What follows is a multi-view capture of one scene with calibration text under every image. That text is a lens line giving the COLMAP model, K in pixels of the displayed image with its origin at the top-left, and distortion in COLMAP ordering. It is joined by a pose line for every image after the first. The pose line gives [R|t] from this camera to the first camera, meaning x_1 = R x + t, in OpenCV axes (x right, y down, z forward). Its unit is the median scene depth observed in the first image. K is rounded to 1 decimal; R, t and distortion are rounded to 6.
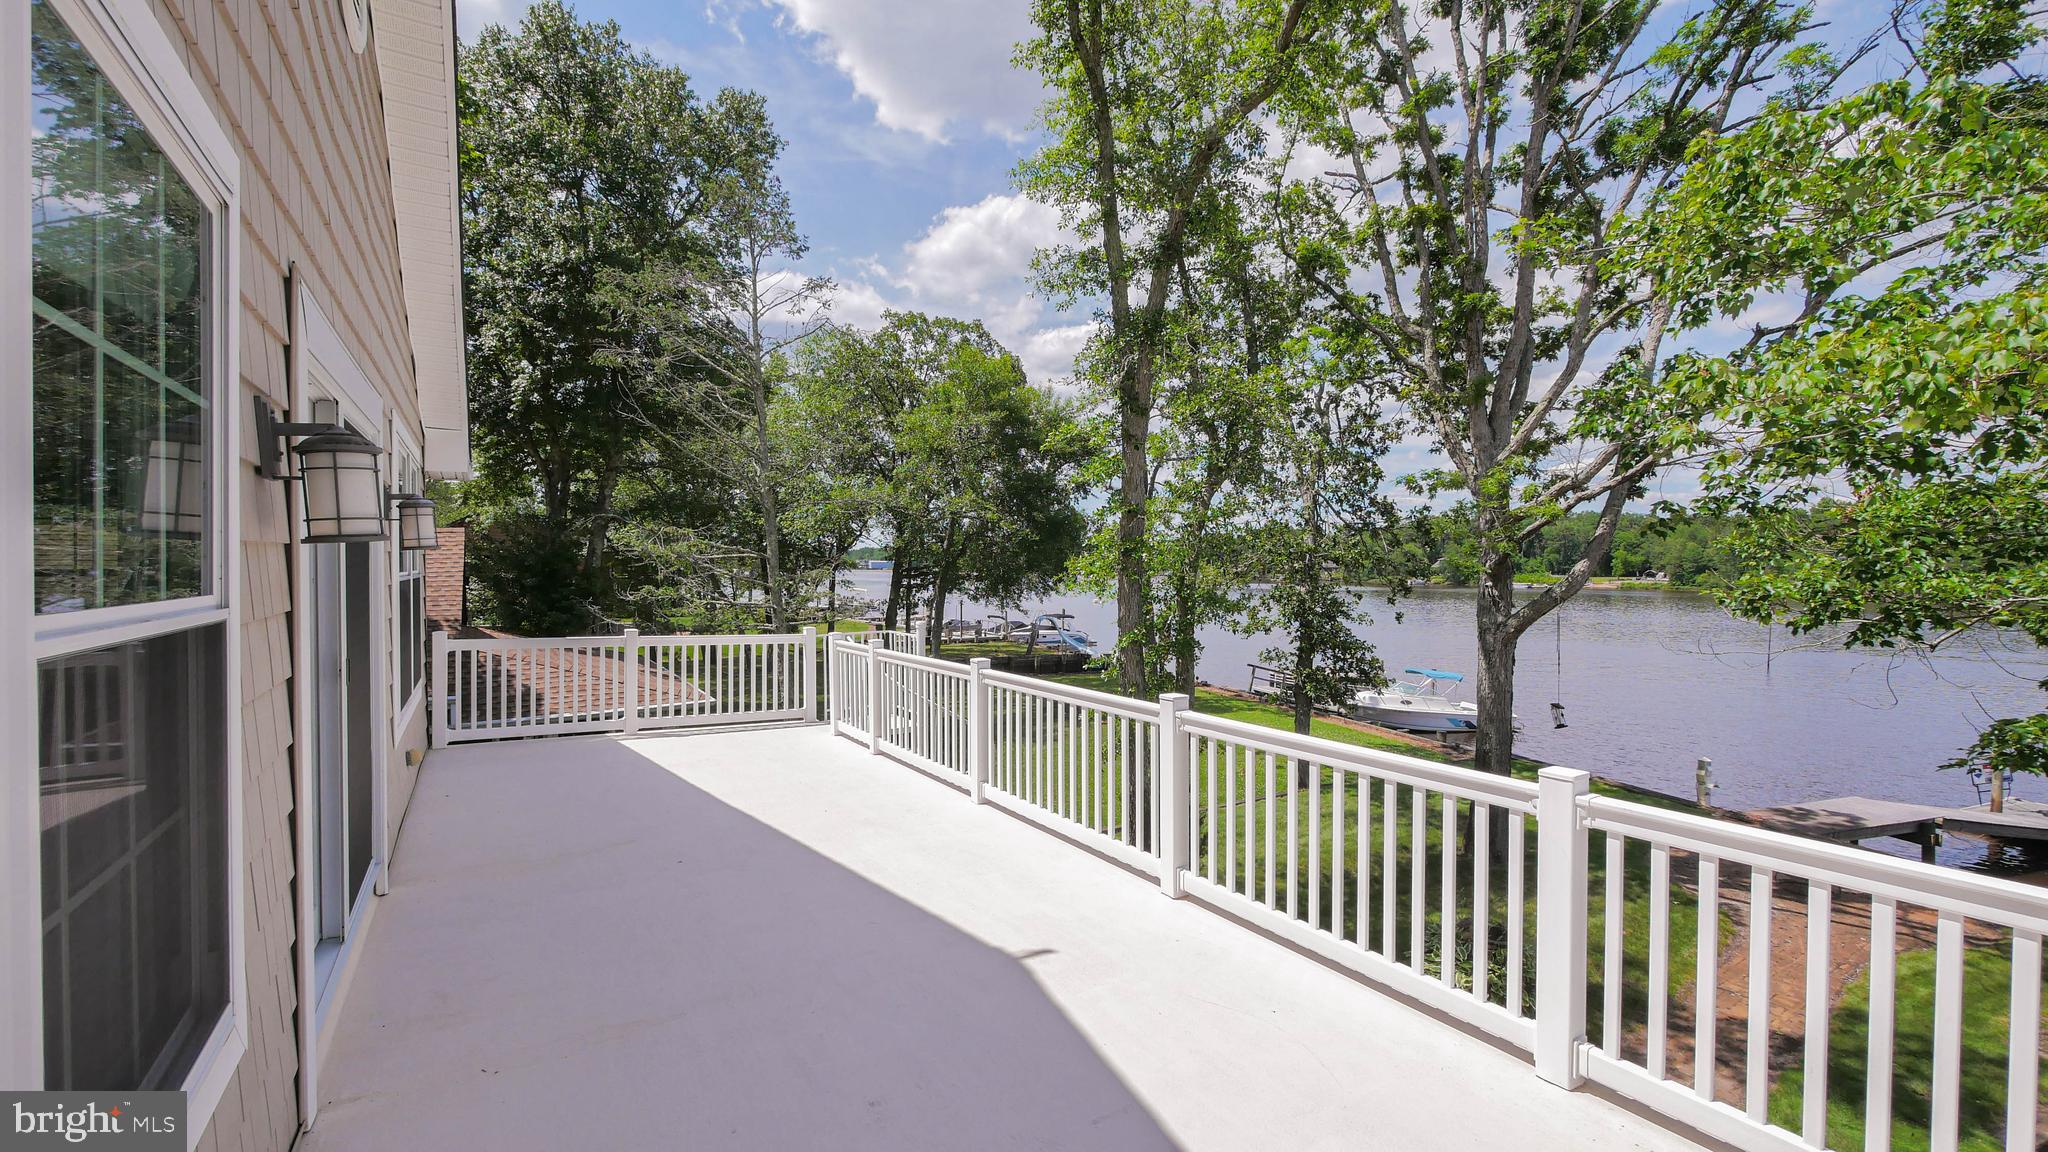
lens RADIAL K [[842.7, 0, 1019.5], [0, 842.7, 576.0], [0, 0, 1]] dist [-0.006892, -0.000036]
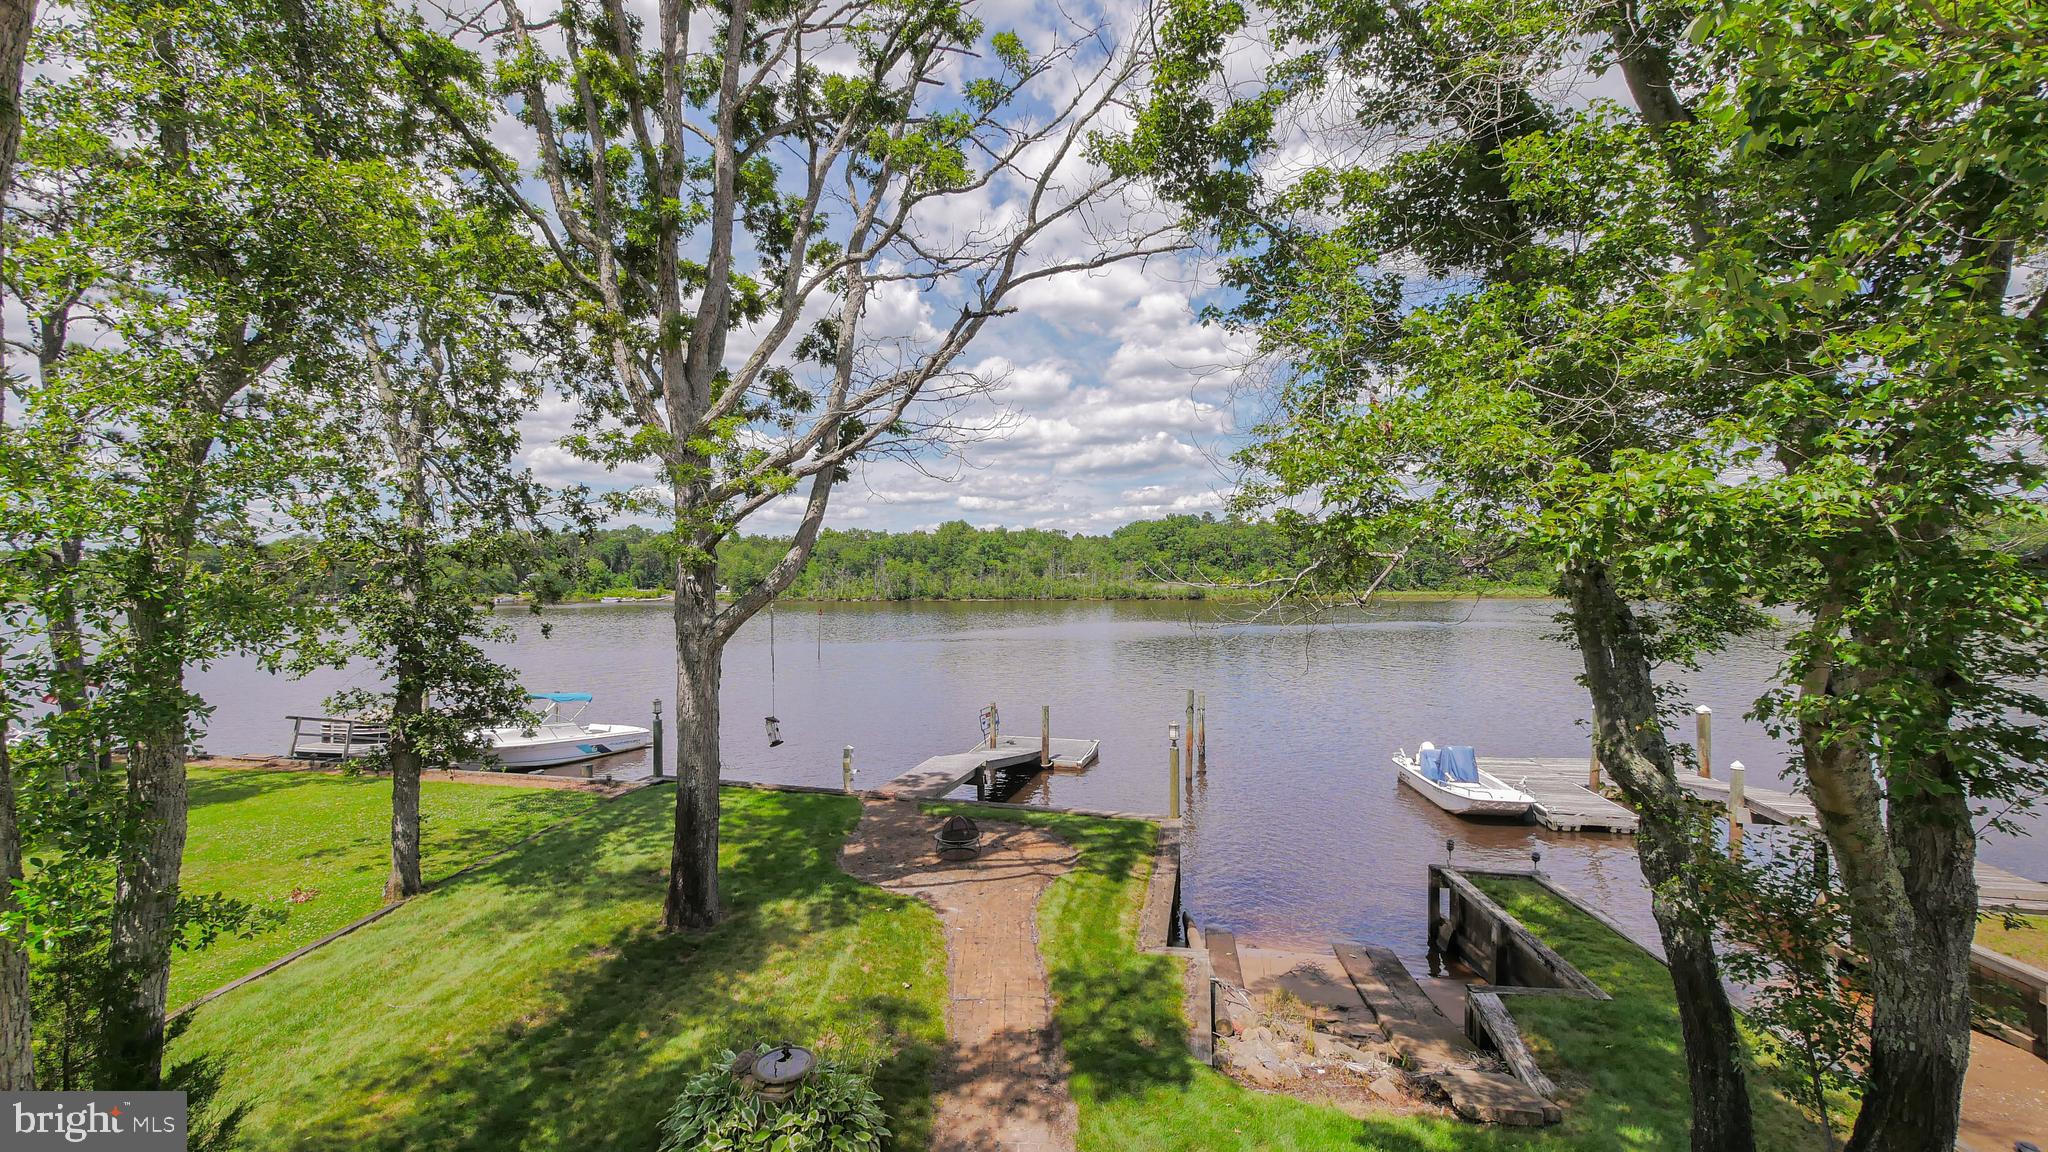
lens RADIAL K [[842.7, 0, 1019.5], [0, 842.7, 576.0], [0, 0, 1]] dist [-0.006892, -0.000036]
pose [[0.545744, -0.004939, 0.837938, 0.046597], [0.021243, 0.999743, -0.007942, 0.015611], [-0.837683, 0.022135, 0.545708, 0.231159]]
